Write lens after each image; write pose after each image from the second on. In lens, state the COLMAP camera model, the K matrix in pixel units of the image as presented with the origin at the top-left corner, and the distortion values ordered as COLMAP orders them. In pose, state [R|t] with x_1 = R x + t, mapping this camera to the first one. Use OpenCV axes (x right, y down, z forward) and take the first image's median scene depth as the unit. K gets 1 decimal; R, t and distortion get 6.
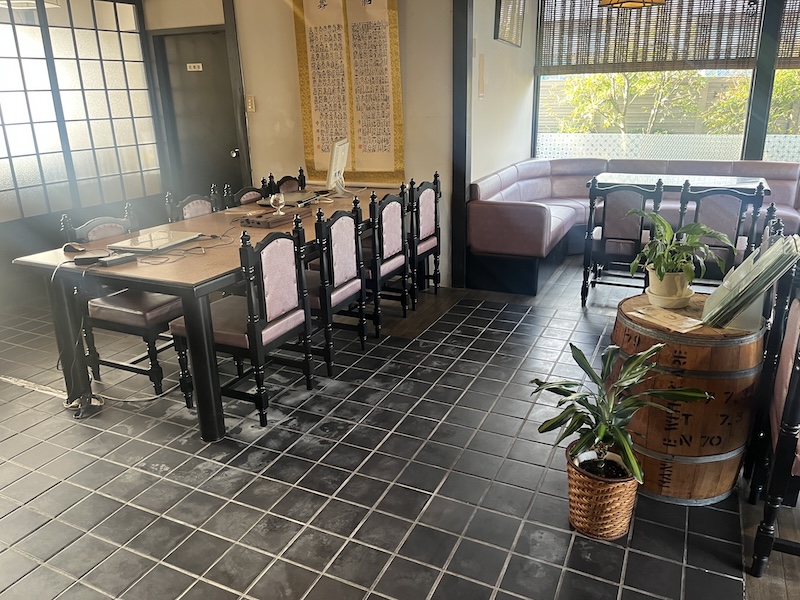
lens RADIAL K [[611.5, 0, 400.0], [0, 611.5, 300.0], [0, 0, 1]] dist [0.005788, 0.002797]
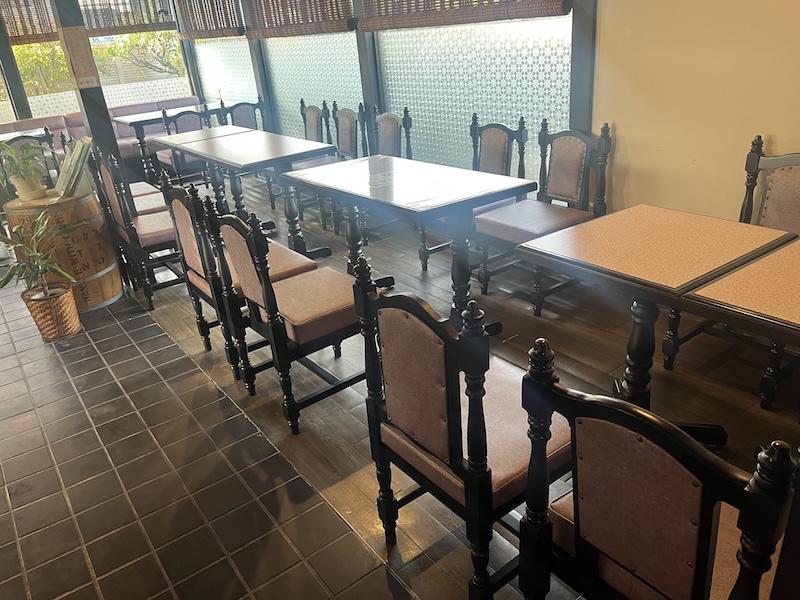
lens RADIAL K [[607.5, 0, 400.0], [0, 607.5, 300.0], [0, 0, 1]] dist [0.001381, -0.000672]
pose [[0.467225, -0.386818, 0.795030, -0.497950], [0.358297, 0.904906, 0.229712, 0.239554], [-0.808285, 0.177530, 0.561390, -0.624842]]
